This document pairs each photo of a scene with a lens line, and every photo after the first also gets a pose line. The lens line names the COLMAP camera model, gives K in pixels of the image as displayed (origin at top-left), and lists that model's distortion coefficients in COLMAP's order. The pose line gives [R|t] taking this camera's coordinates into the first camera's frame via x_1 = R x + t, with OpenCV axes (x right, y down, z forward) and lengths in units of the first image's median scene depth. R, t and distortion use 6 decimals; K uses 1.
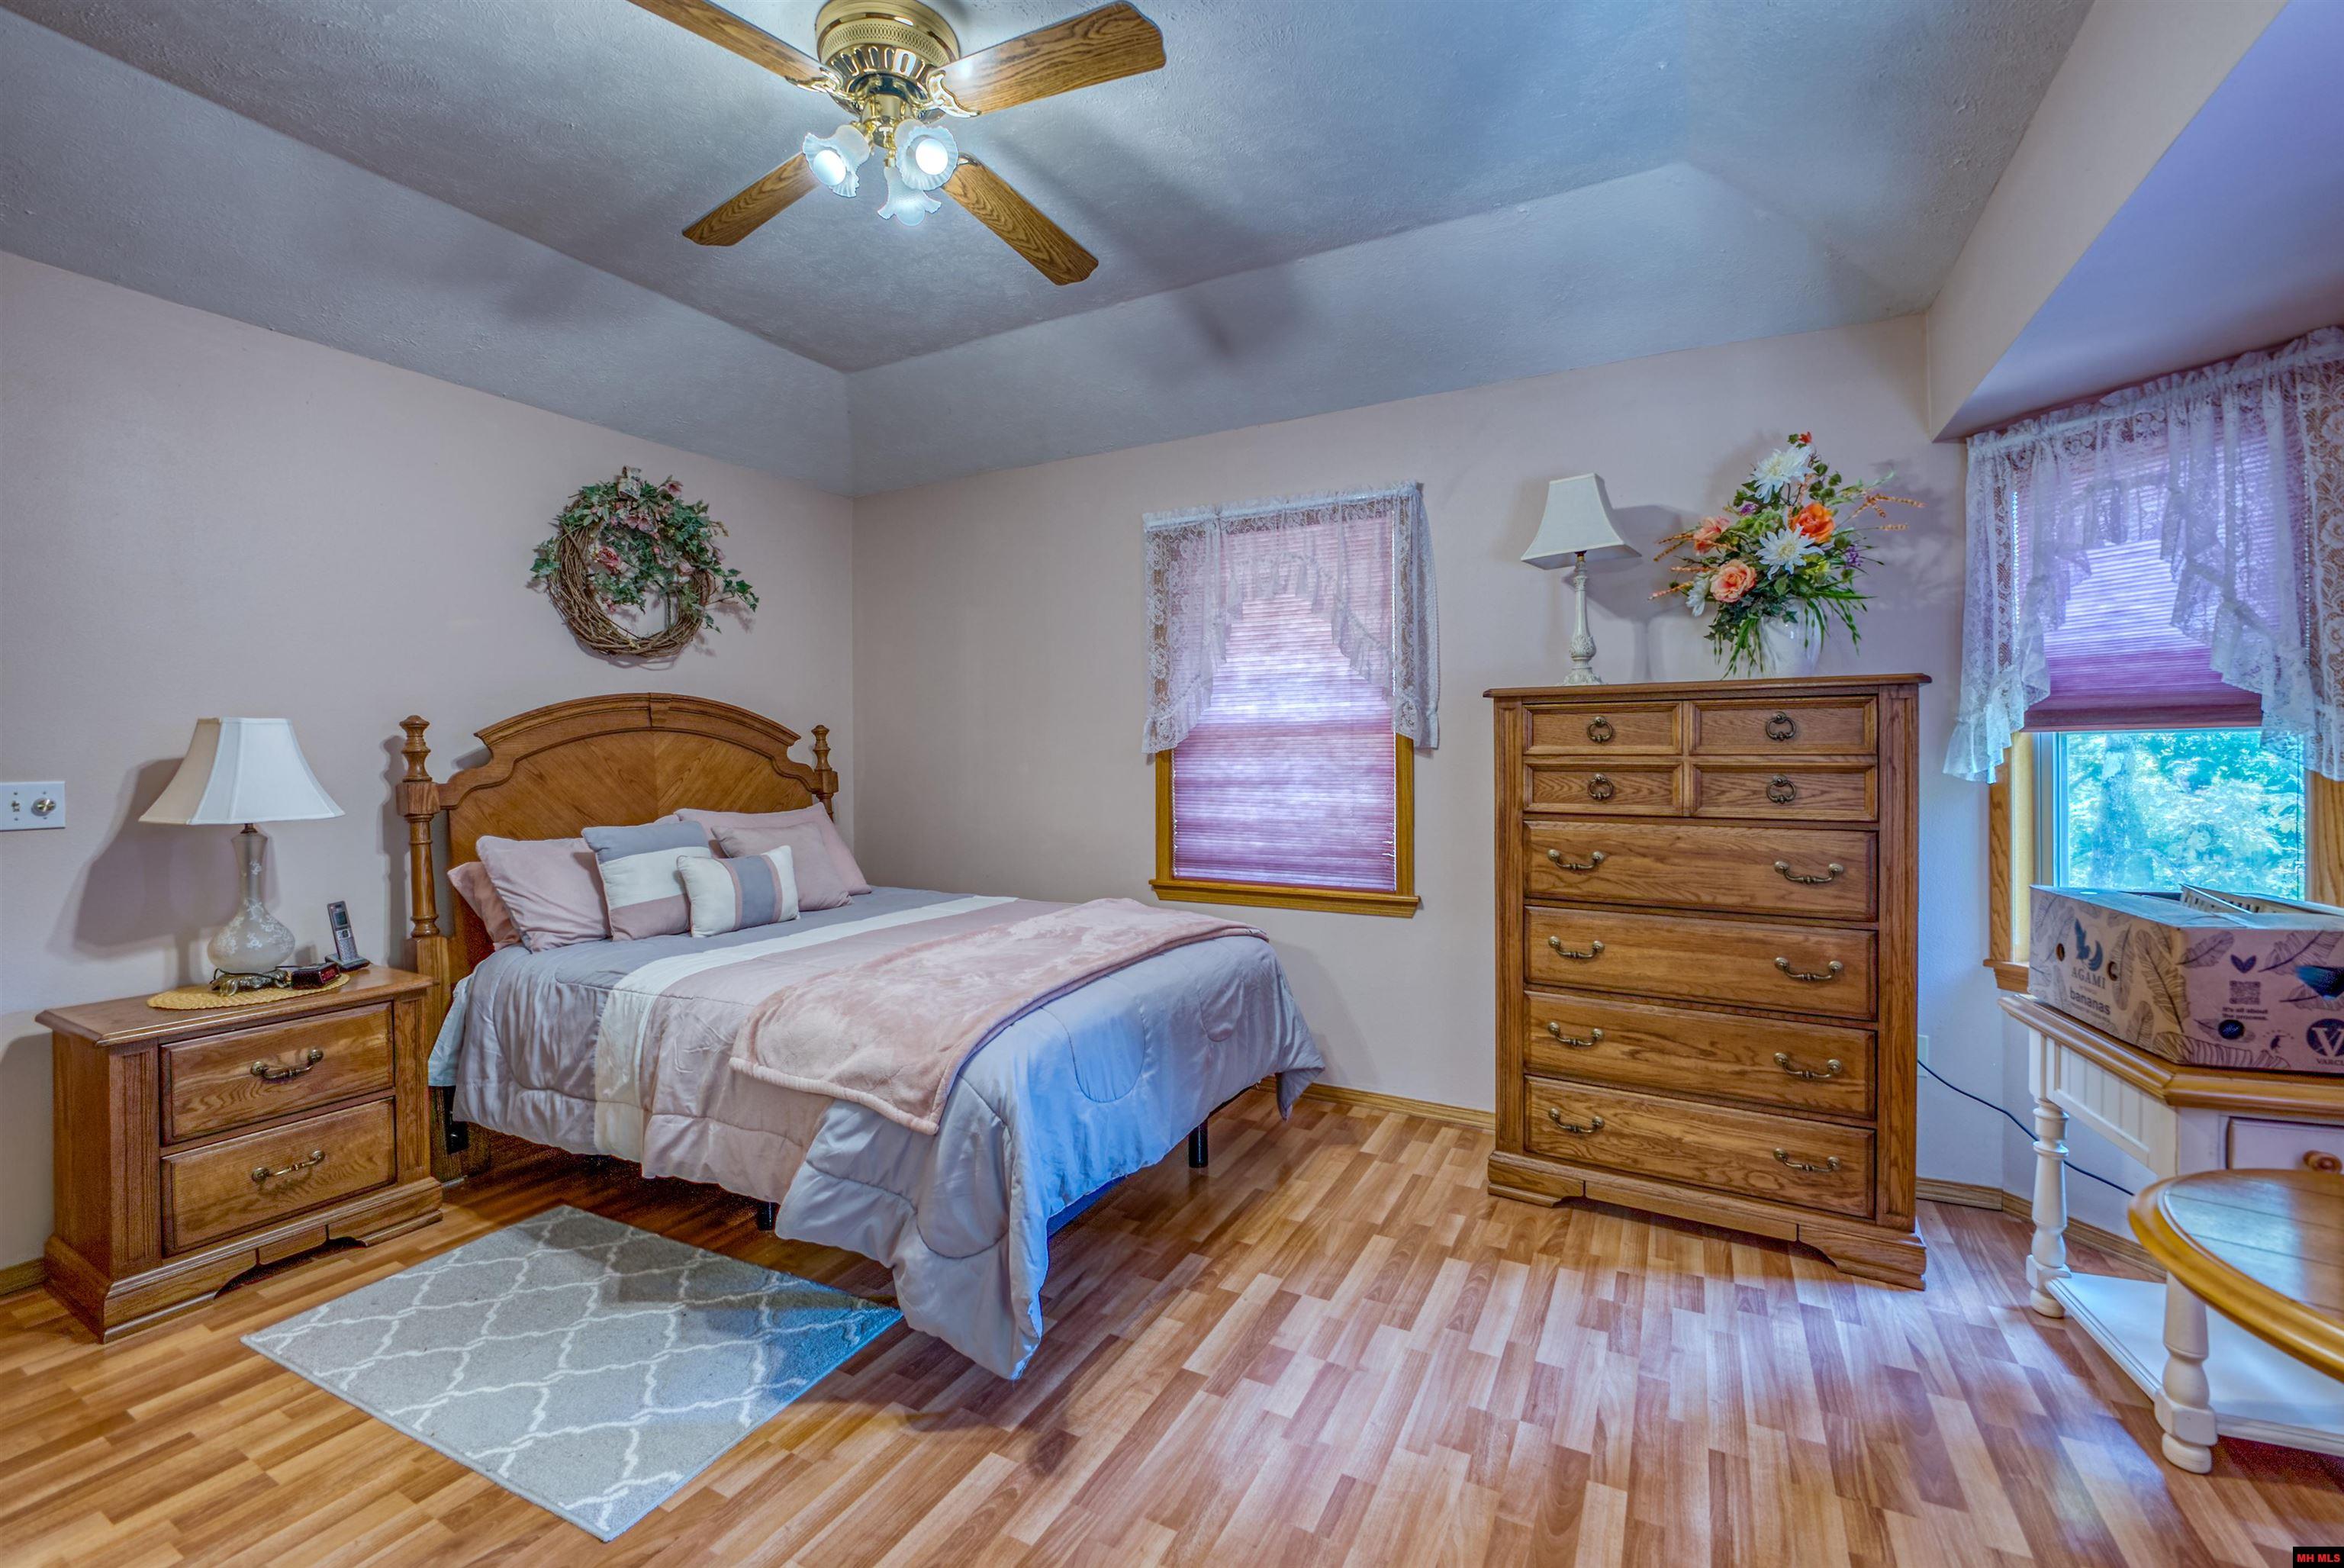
lens RADIAL K [[1016.3, 0, 1183.0], [0, 1016.3, 747.0], [0, 0, 1]] dist [-0.023397, 0.000309]
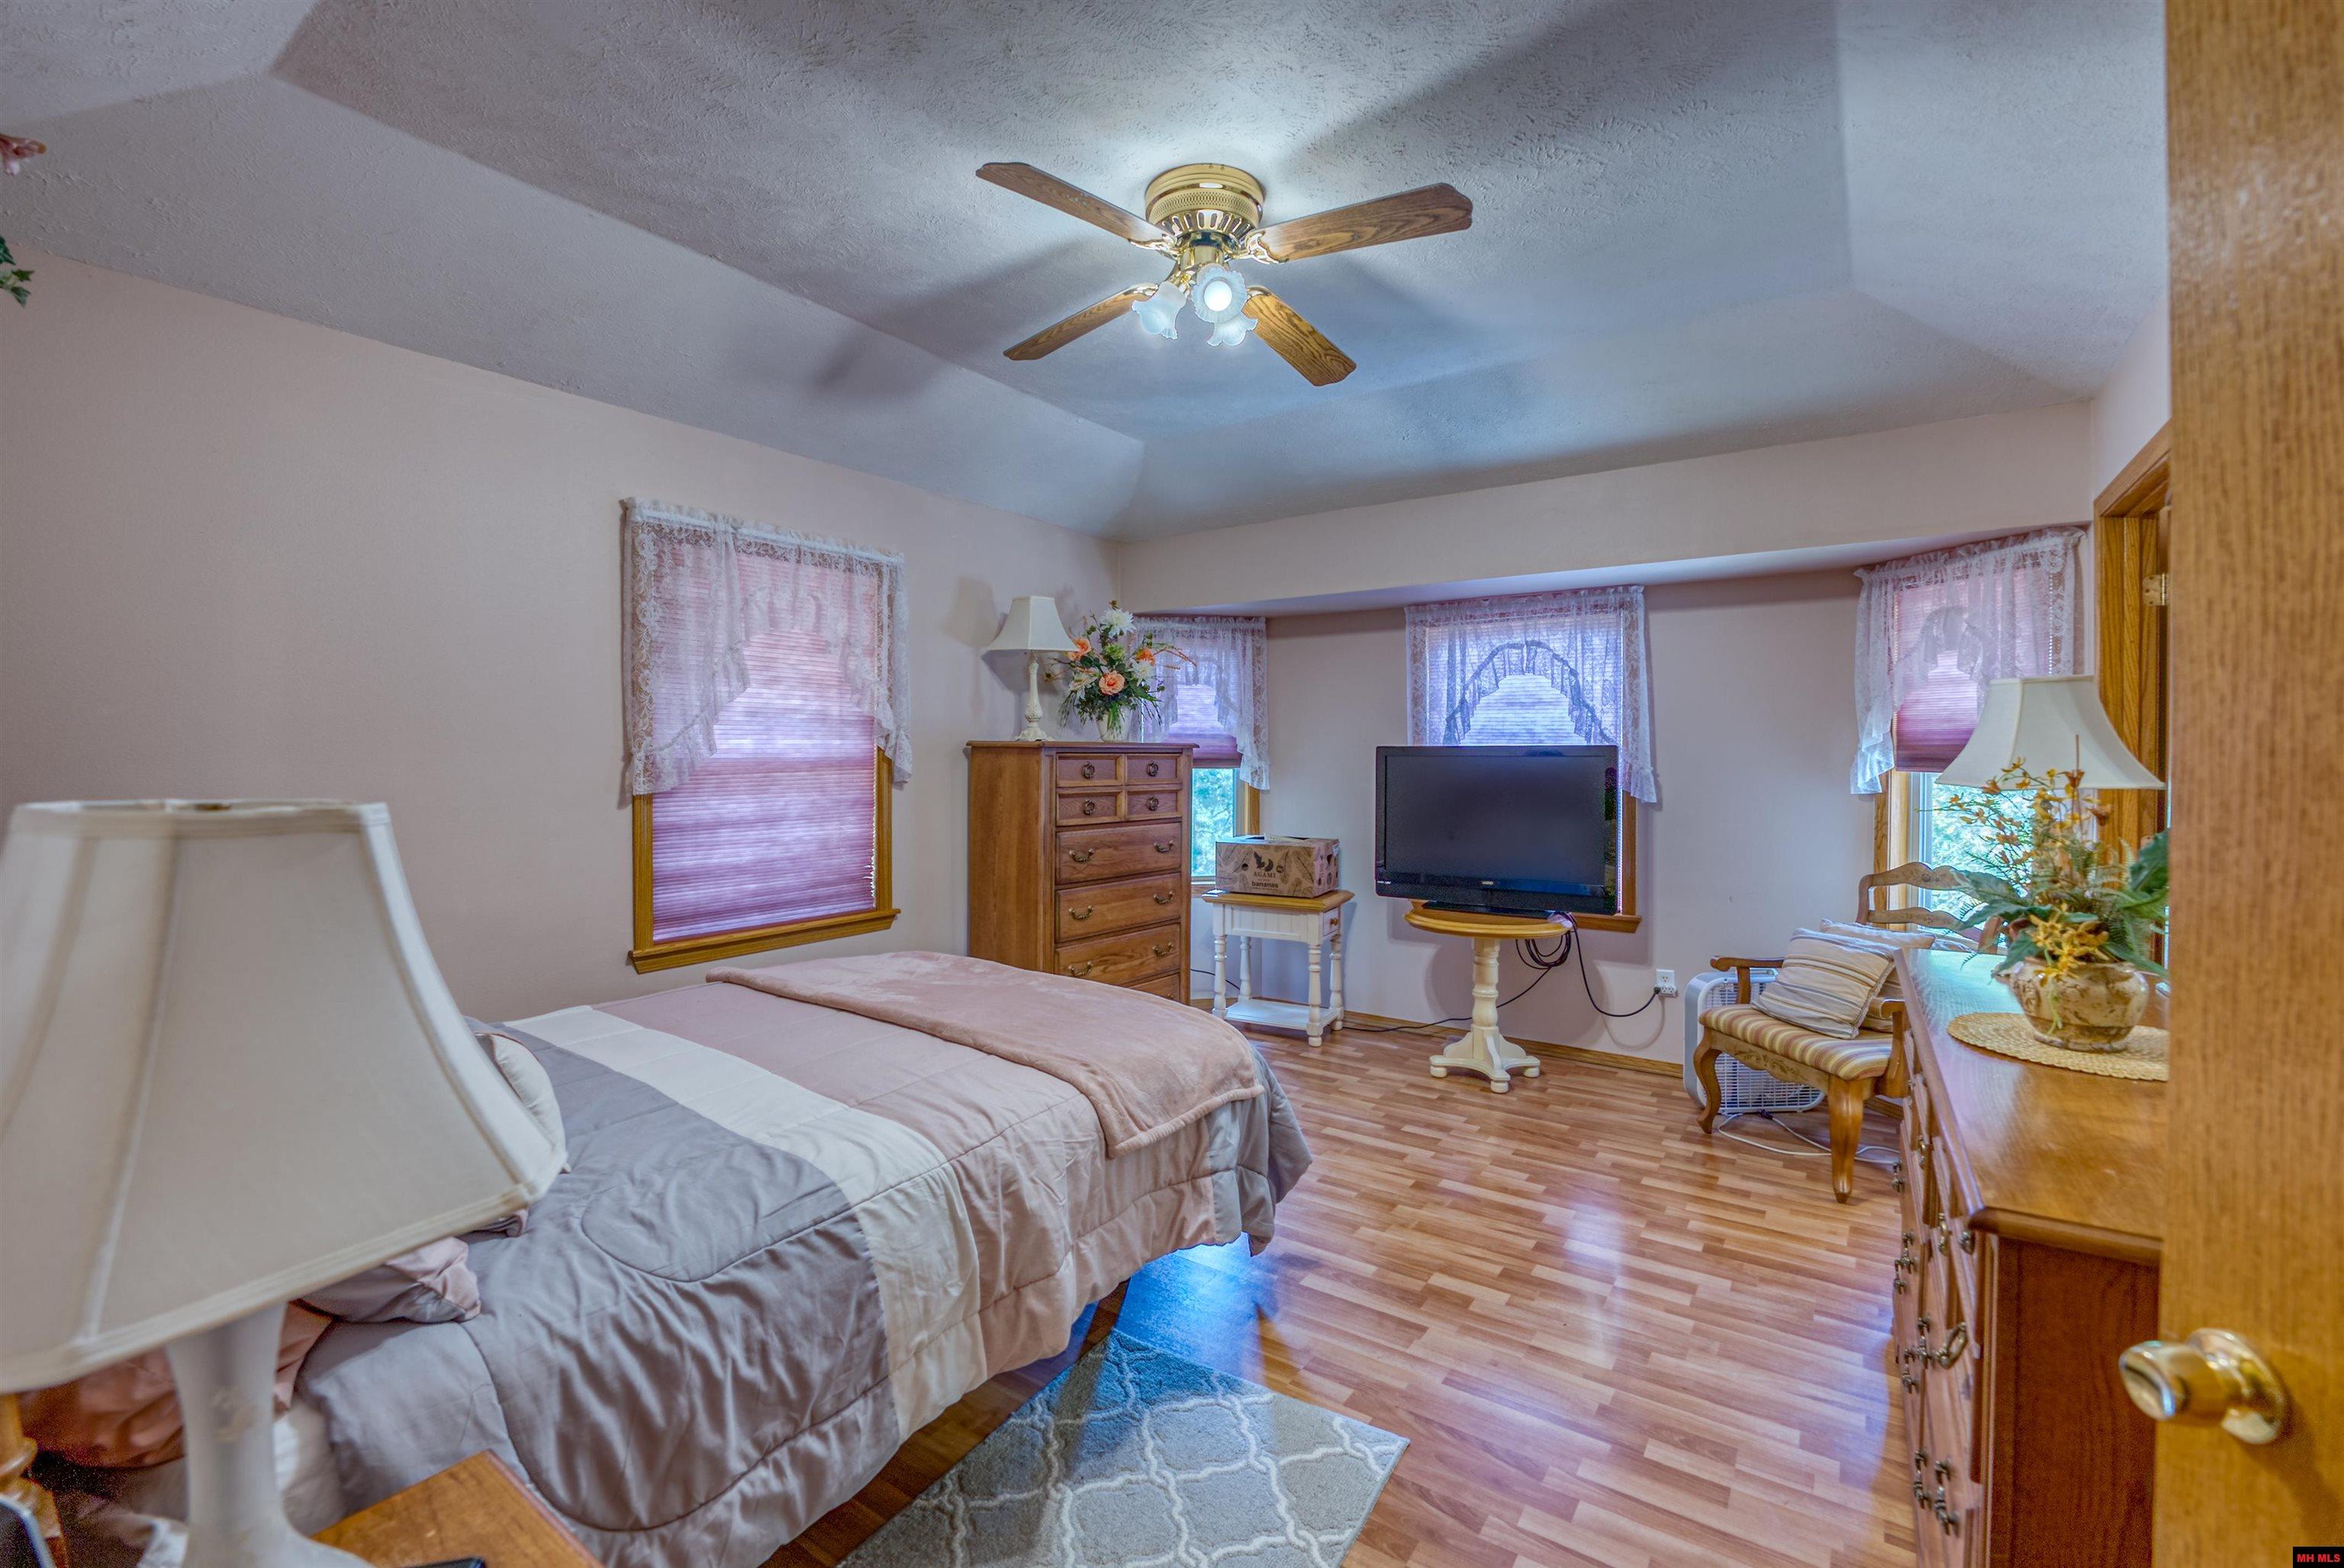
lens RADIAL K [[1016.3, 0, 1183.0], [0, 1016.3, 747.0], [0, 0, 1]] dist [-0.023397, 0.000309]
pose [[0.087499, 0.006672, 0.996142, -0.857062], [-0.011201, 0.999921, -0.005713, -0.034443], [-0.996102, -0.010658, 0.087566, 0.537805]]
